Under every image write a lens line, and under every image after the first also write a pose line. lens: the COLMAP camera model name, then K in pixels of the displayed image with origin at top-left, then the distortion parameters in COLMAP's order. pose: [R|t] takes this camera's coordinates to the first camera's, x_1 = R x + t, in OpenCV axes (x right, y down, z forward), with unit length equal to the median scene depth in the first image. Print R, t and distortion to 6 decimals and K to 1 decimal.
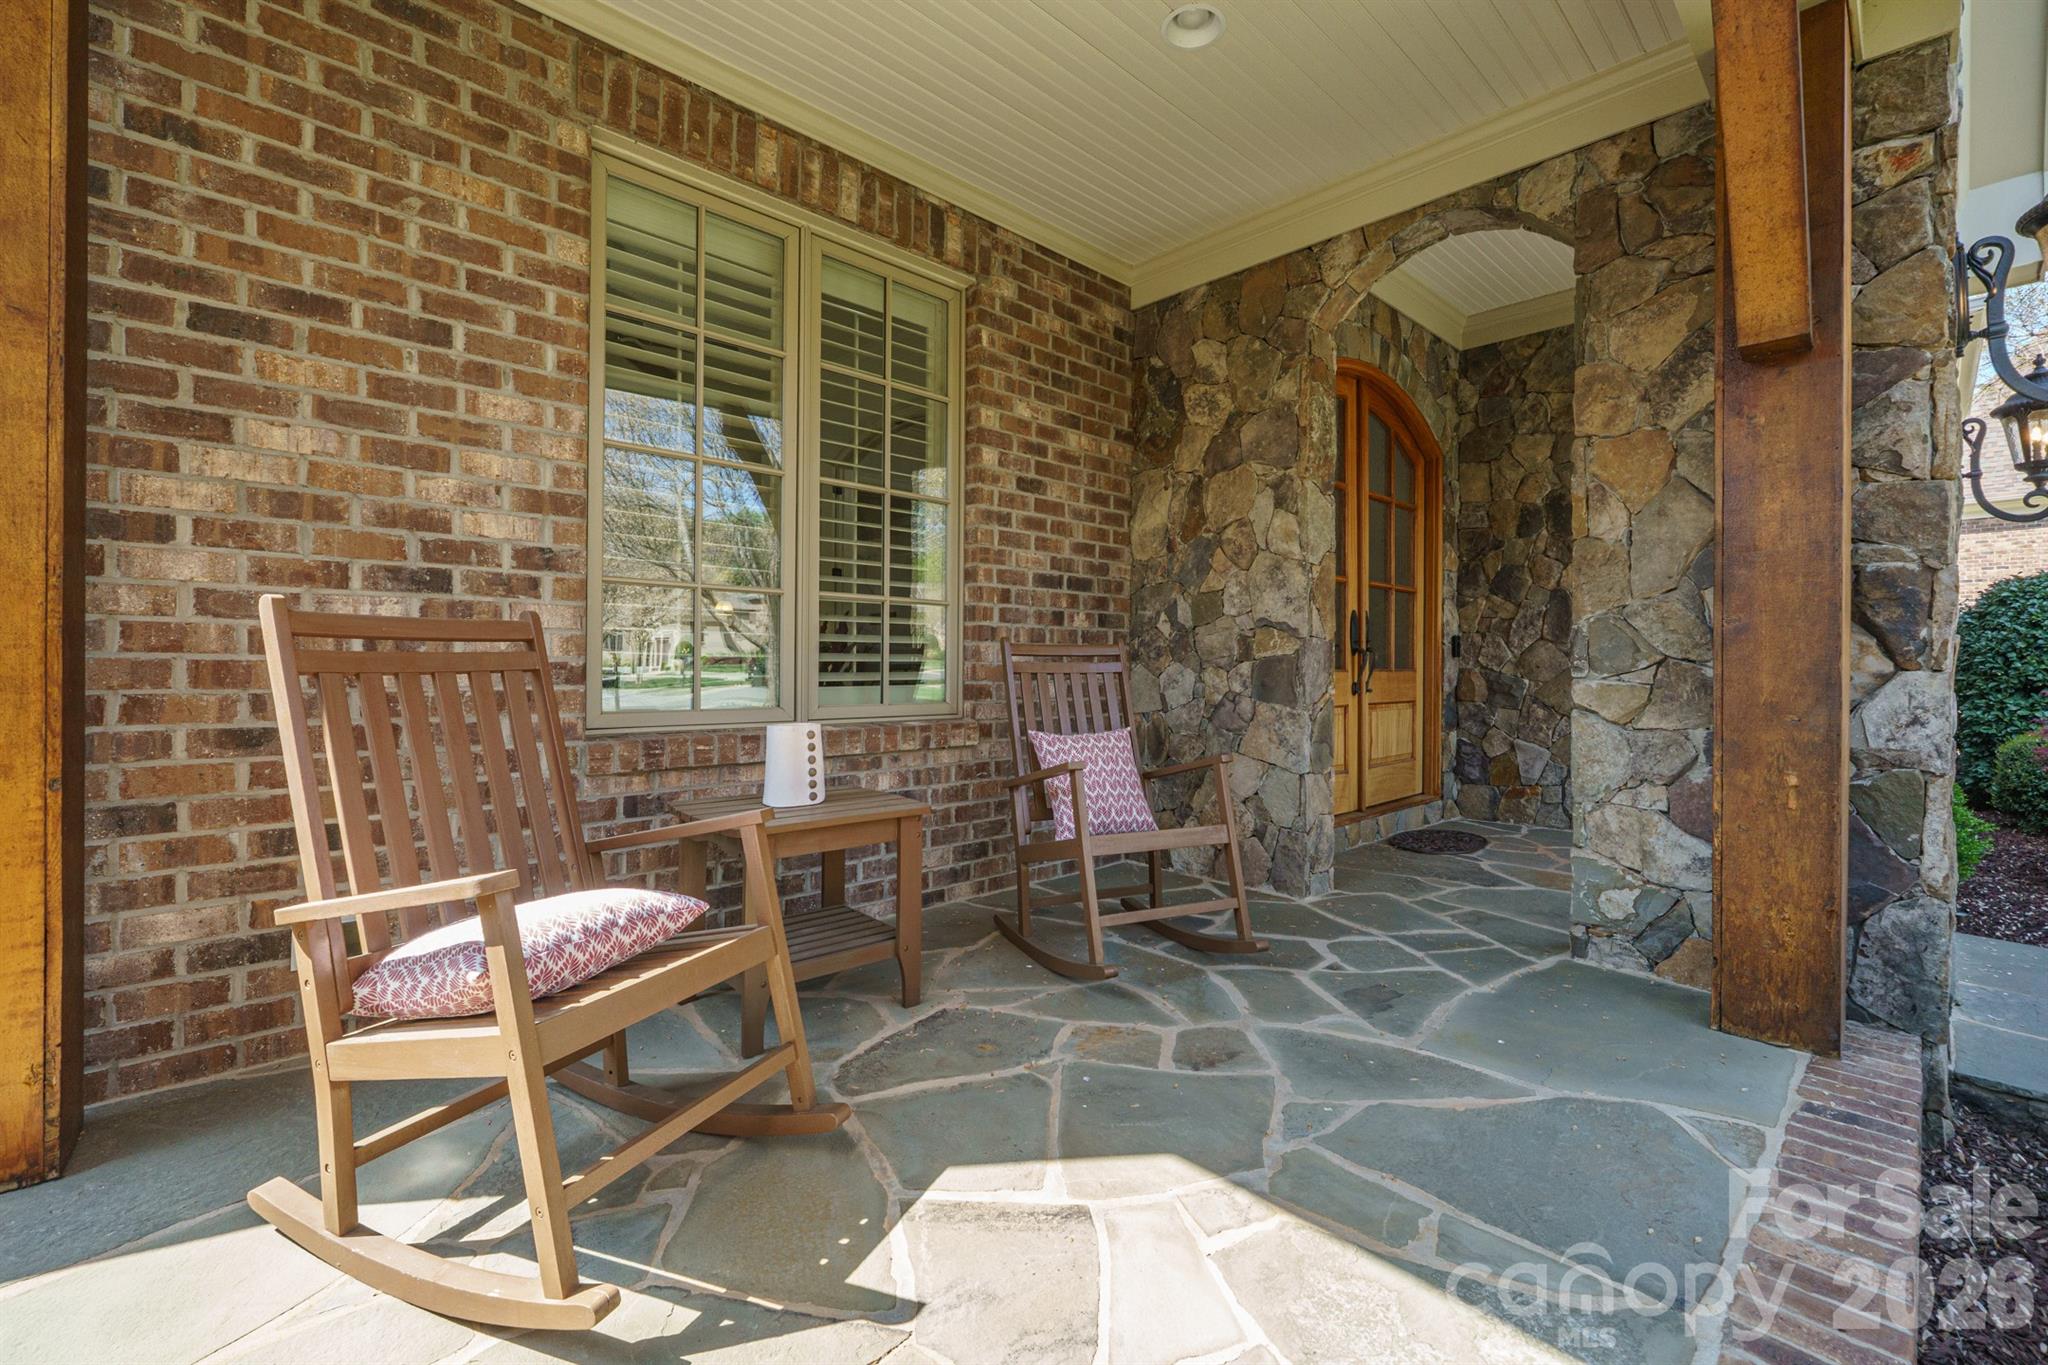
lens RADIAL K [[883.9, 0, 1022.7], [0, 883.9, 671.1], [0, 0, 1]] dist [-0.002309, -0.000064]
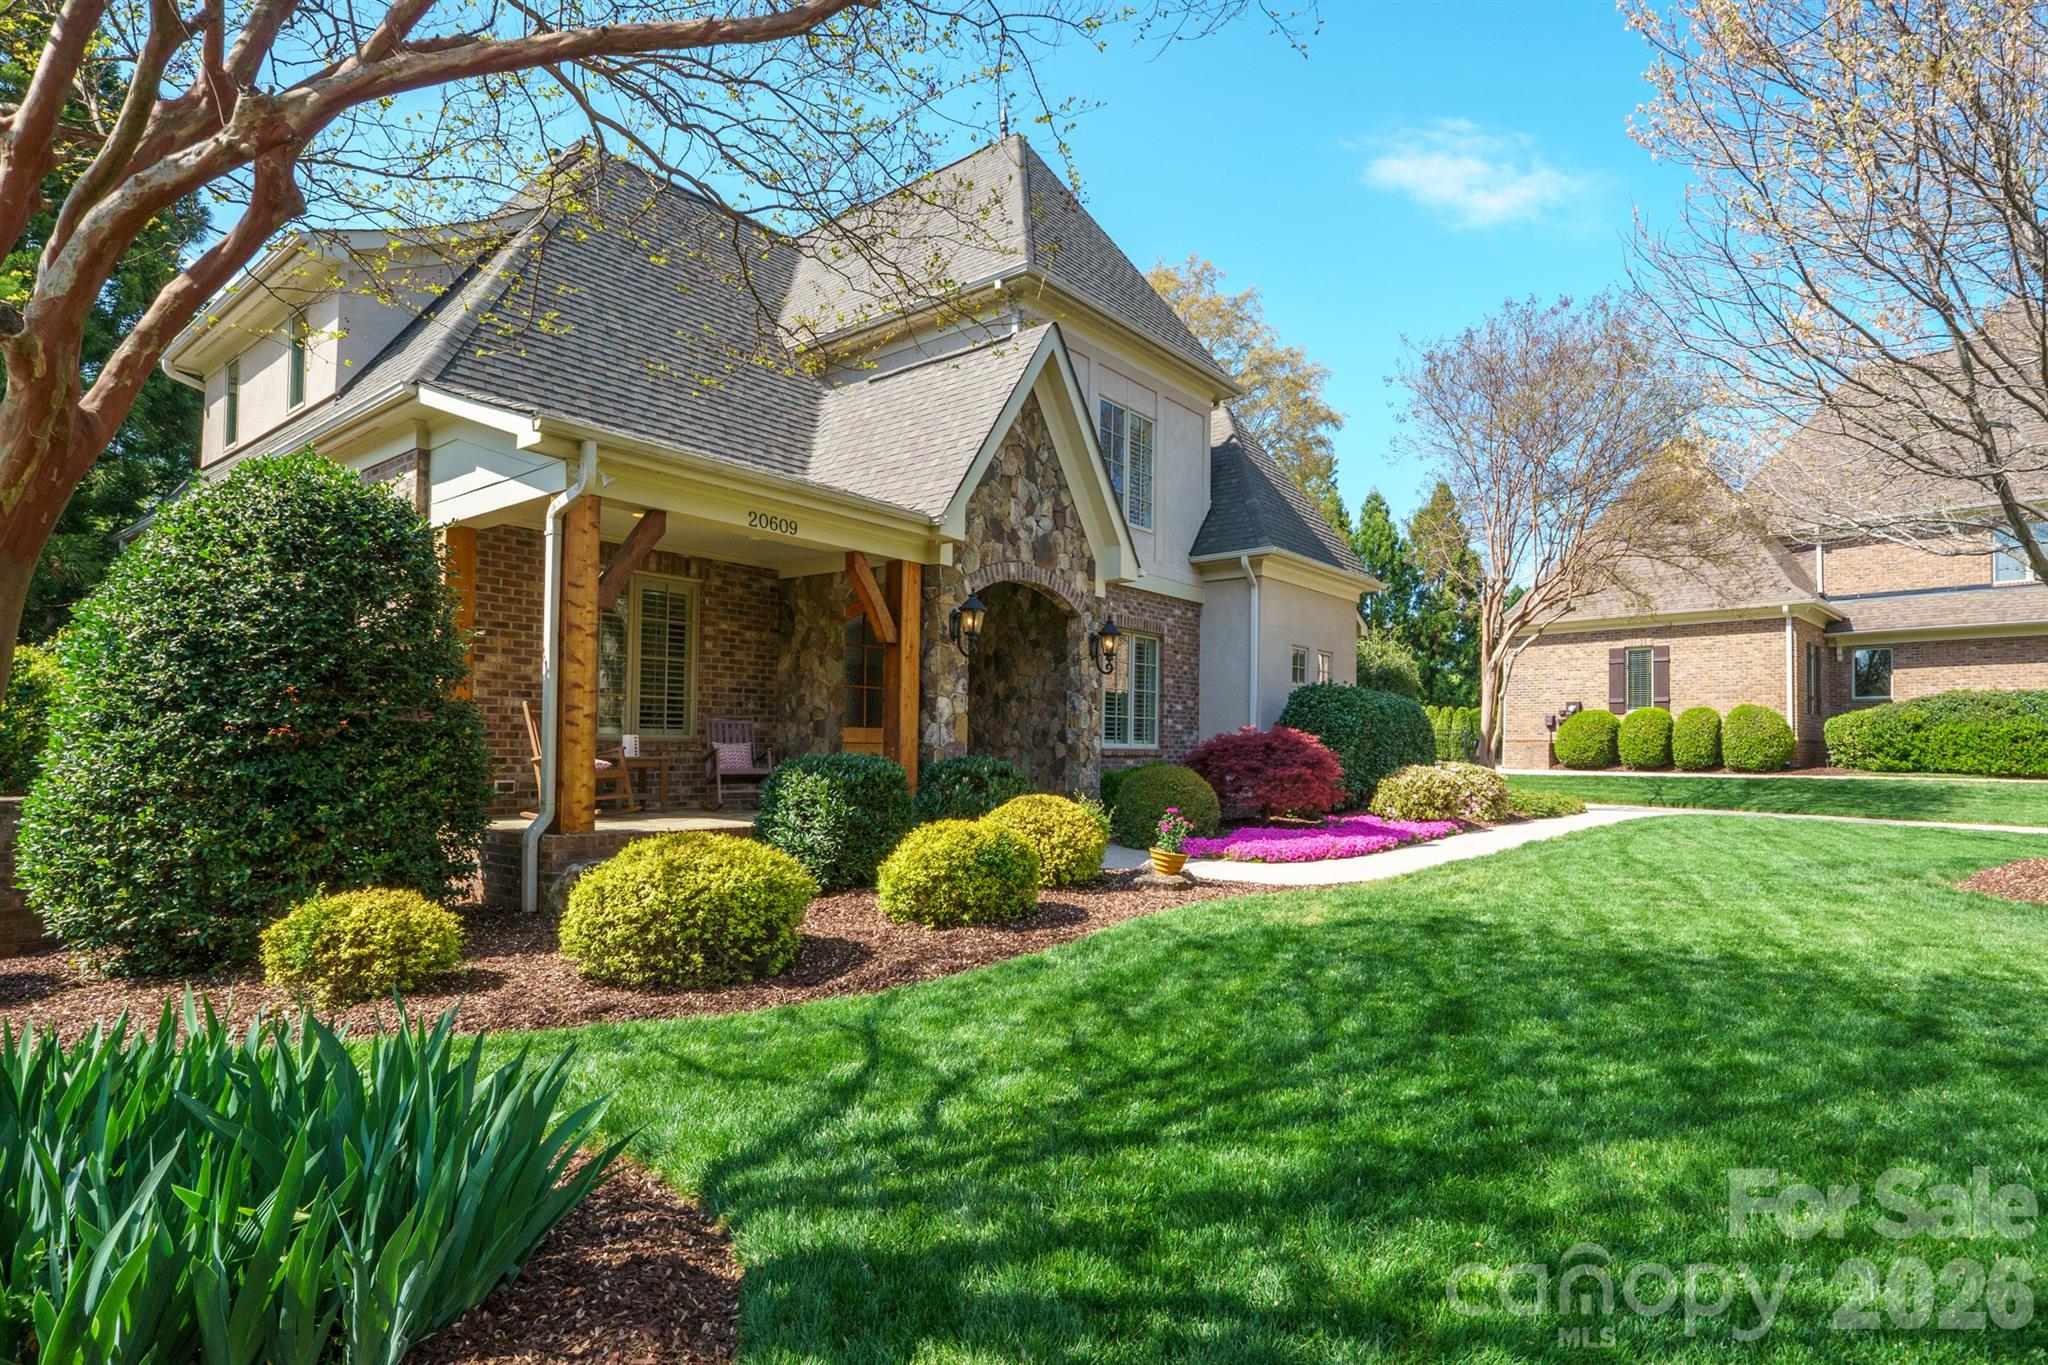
lens RADIAL K [[1043.2, 0, 1090.9], [0, 1043.2, 736.5], [0, 0, 1]] dist [-0.001482, -0.000048]
pose [[0.989390, 0.012186, 0.144774, 0.653807], [-0.010113, 0.999836, -0.015043, 0.073902], [-0.144934, 0.013419, 0.989350, -2.297716]]
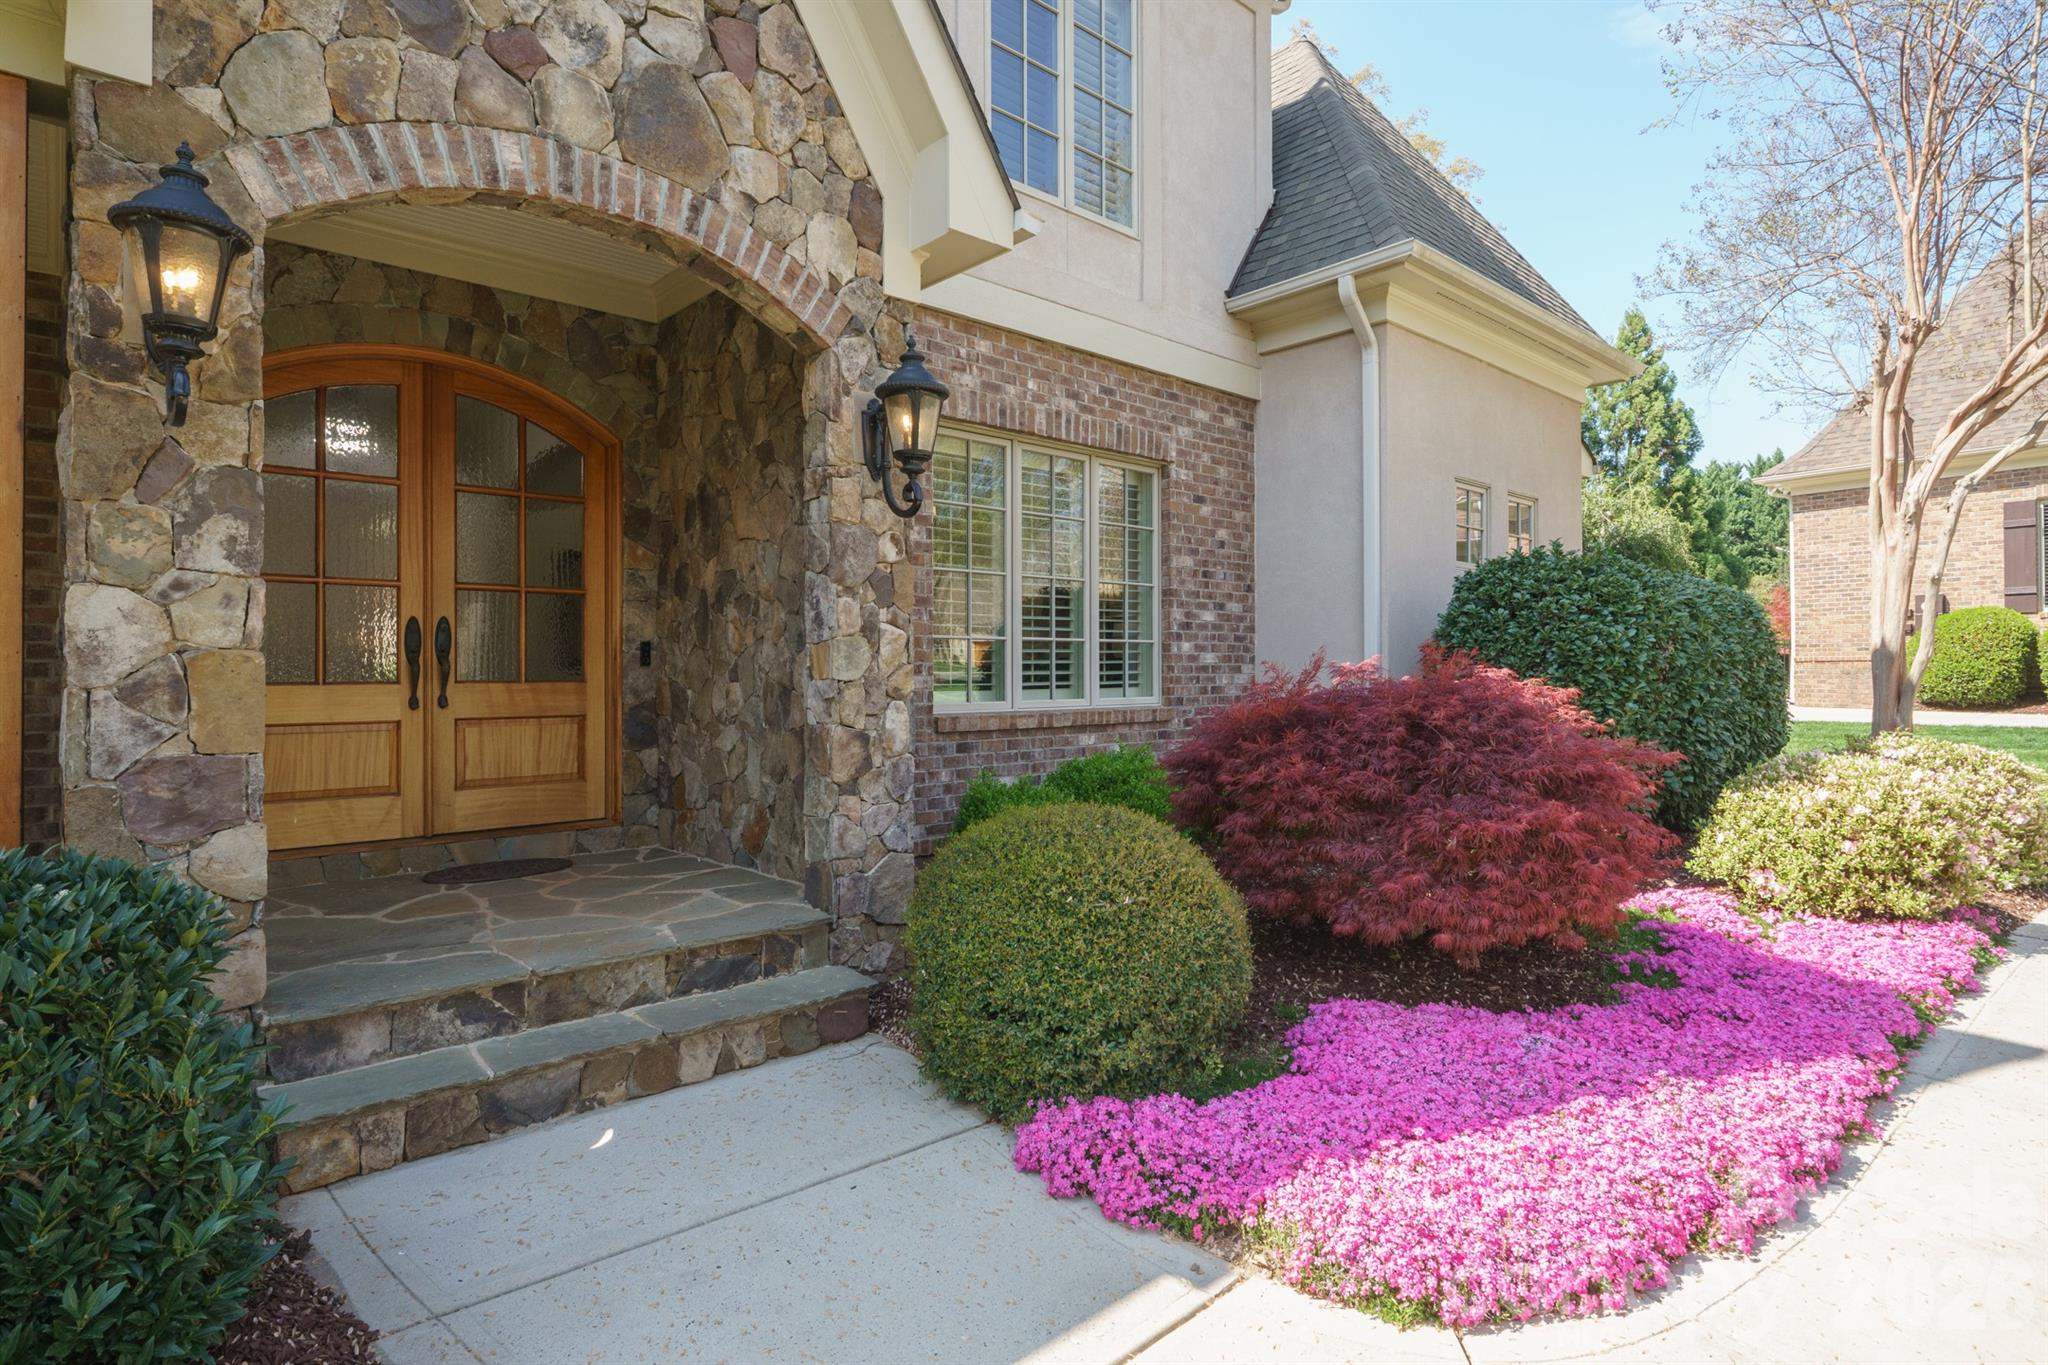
lens RADIAL K [[1066.9, 0, 1011.0], [0, 1066.9, 655.5], [0, 0, 1]] dist [-0.000126, -0.000877]
pose [[0.999505, -0.005412, -0.030993, 1.344969], [0.004937, 0.999869, -0.015396, -0.011733], [0.031072, 0.015235, 0.999401, -0.086380]]
